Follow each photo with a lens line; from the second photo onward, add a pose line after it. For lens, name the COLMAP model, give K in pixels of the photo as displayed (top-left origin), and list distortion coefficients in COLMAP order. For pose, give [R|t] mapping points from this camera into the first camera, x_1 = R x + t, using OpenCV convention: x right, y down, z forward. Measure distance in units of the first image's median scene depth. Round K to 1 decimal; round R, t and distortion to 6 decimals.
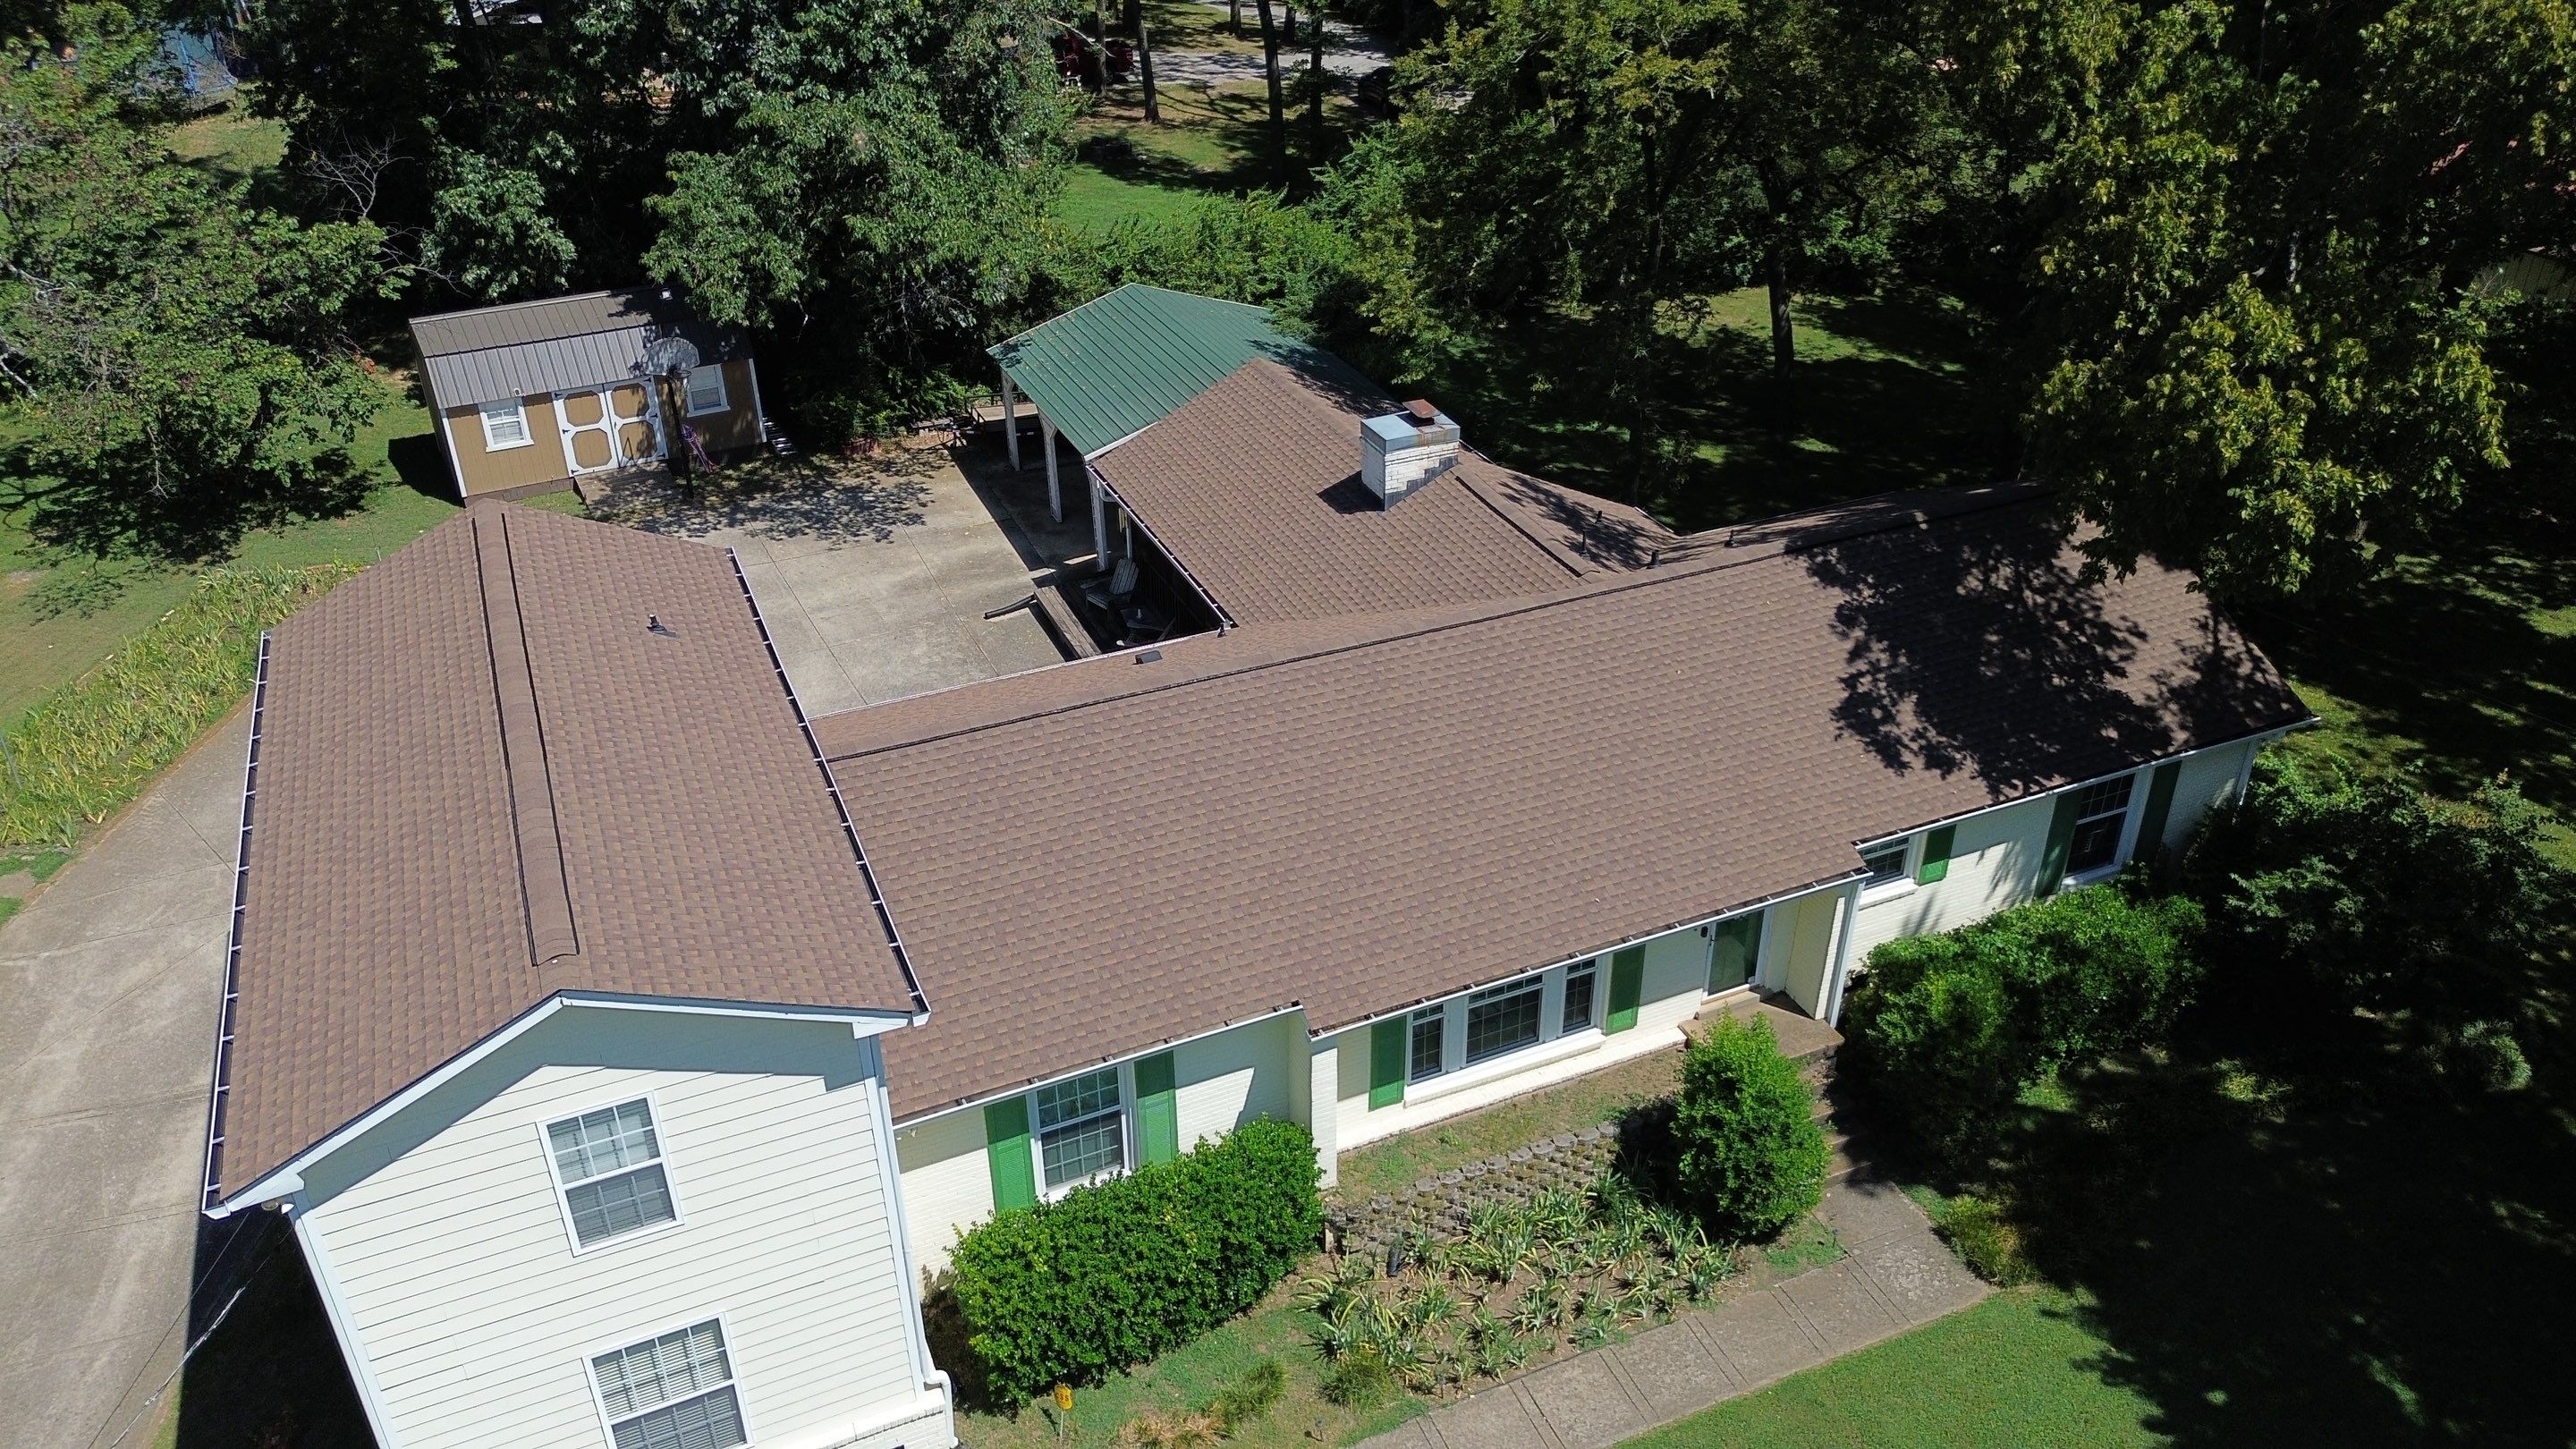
lens RADIAL K [[1837.4, 0, 1301.5], [0, 1837.4, 721.6], [0, 0, 1]] dist [0.077225, -0.072776]
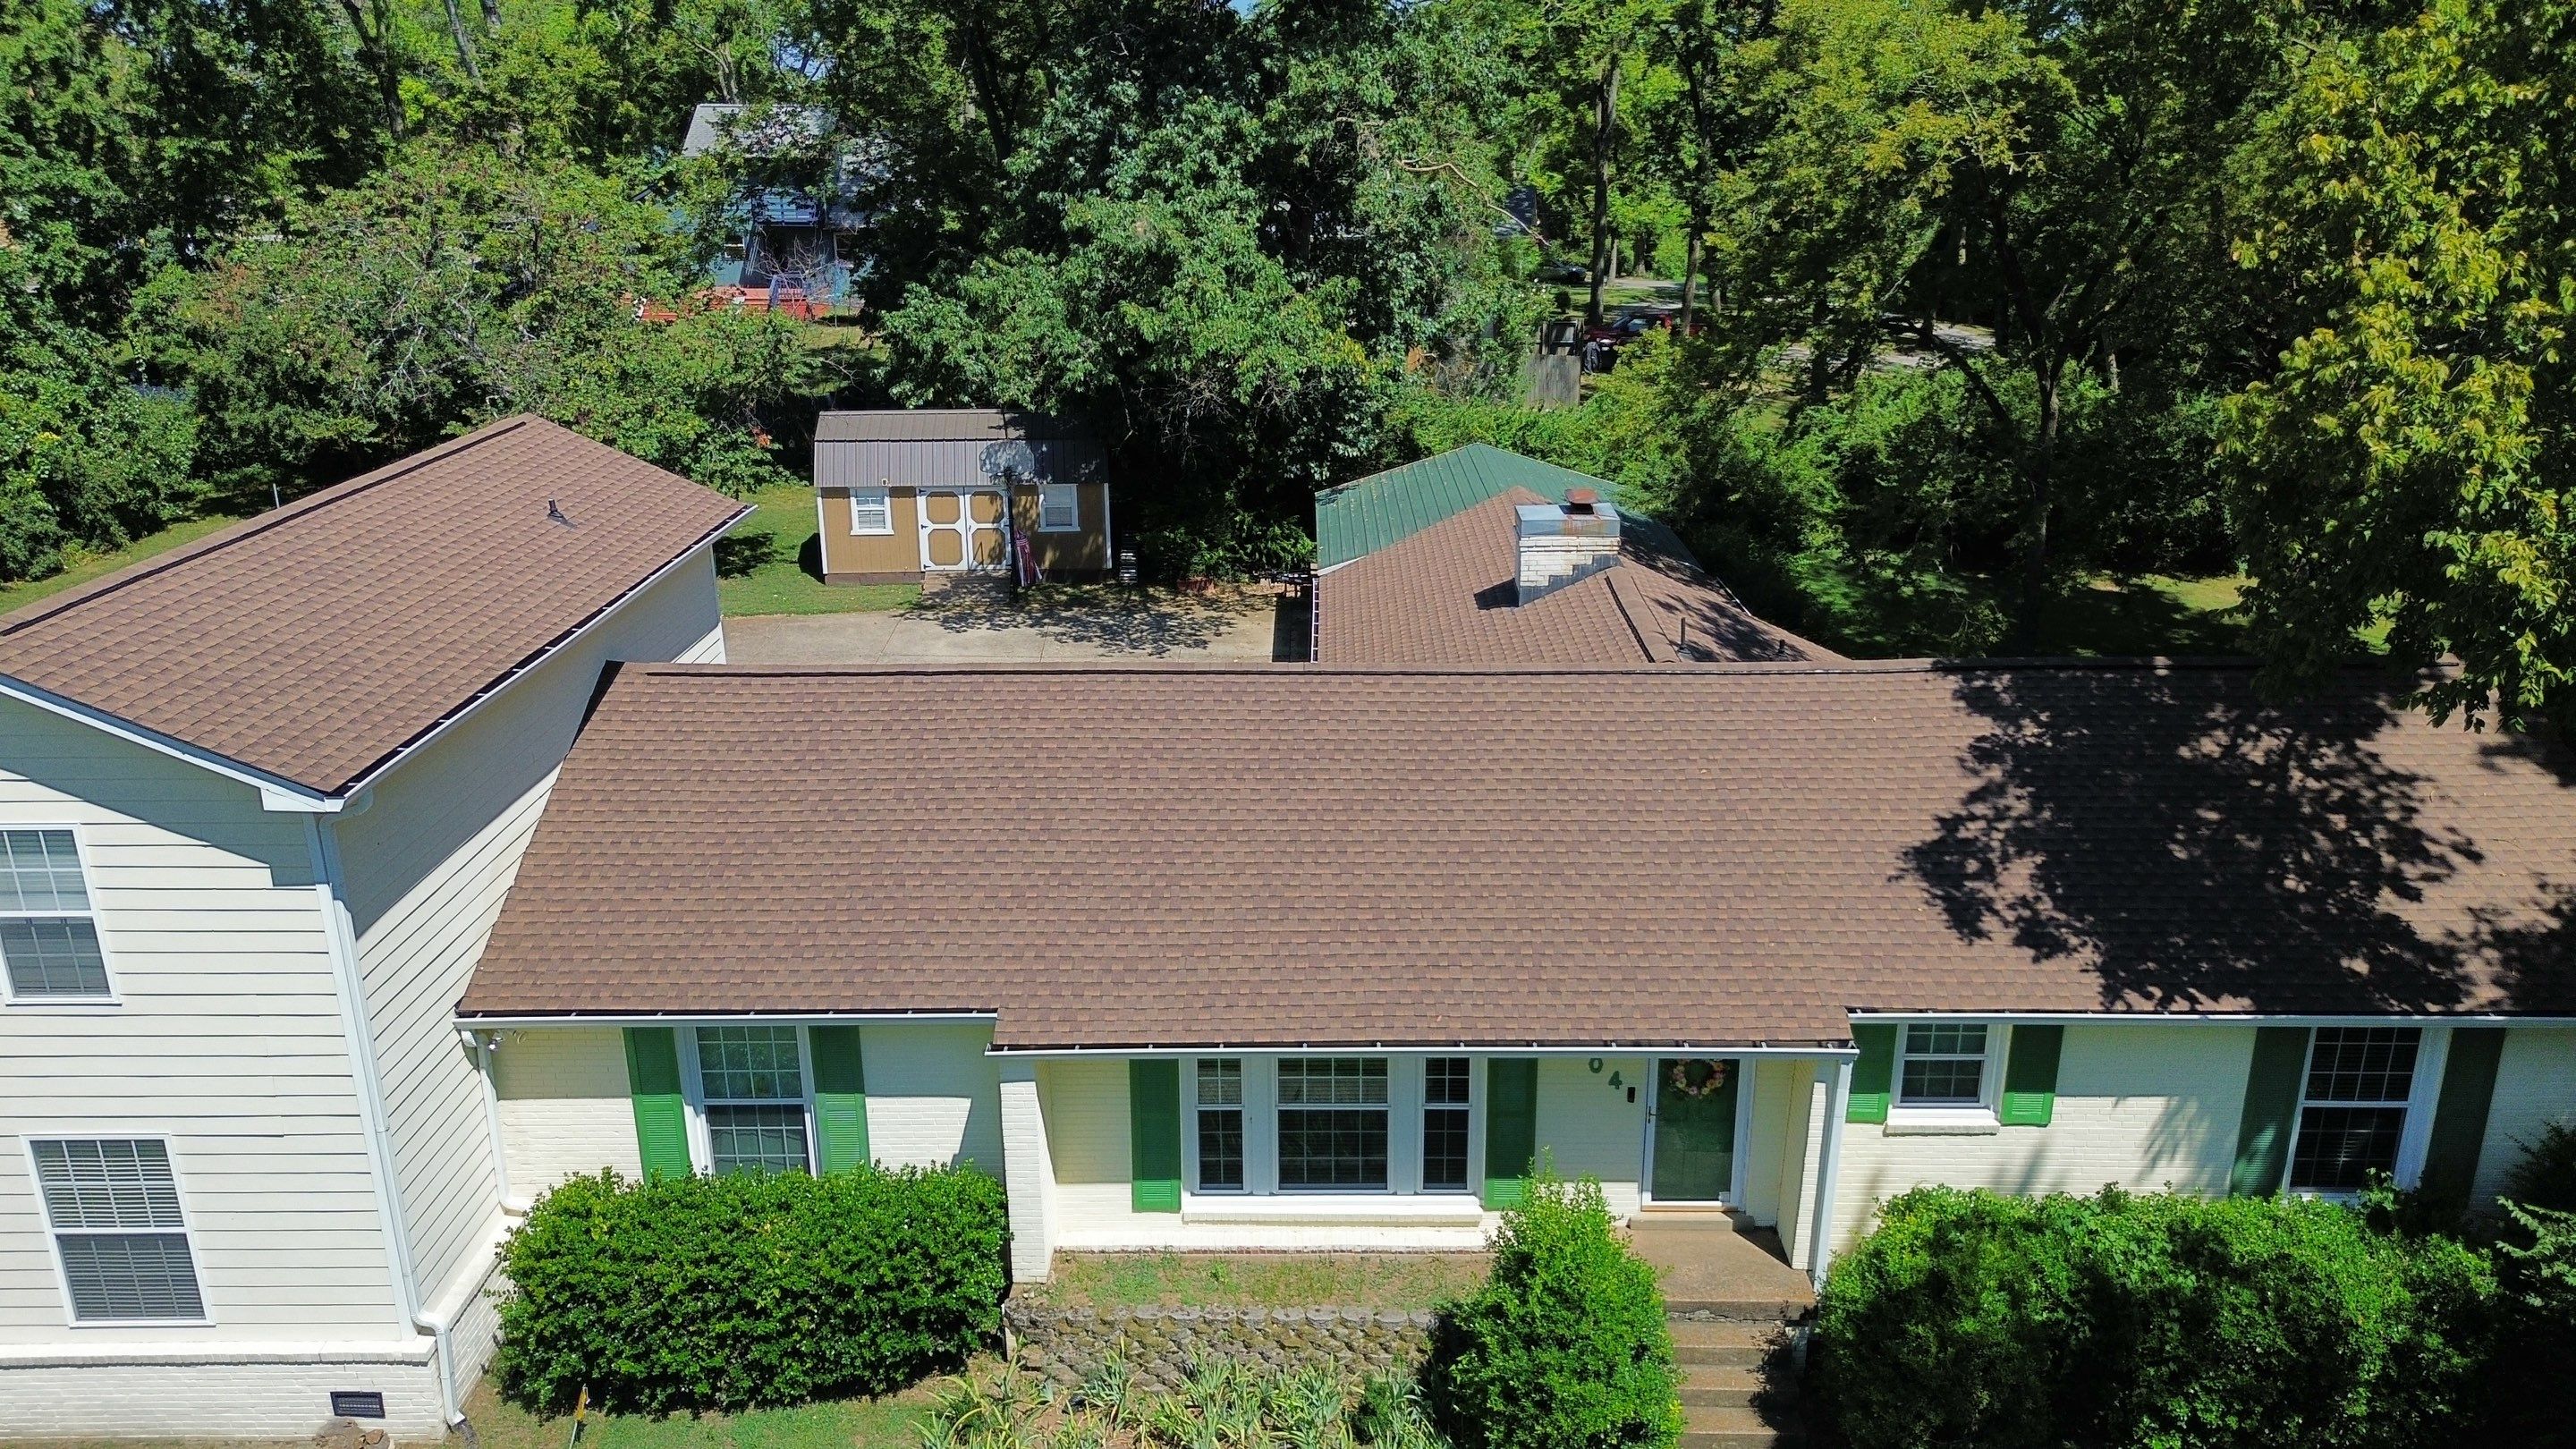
lens RADIAL K [[1843.6, 0, 1289.3], [0, 1843.6, 708.9], [0, 0, 1]] dist [0.079430, -0.075600]
pose [[0.906664, 0.129369, -0.401527, 0.299572], [-0.209006, 0.964541, -0.161176, 0.091669], [0.366438, 0.230055, 0.901553, 0.201676]]
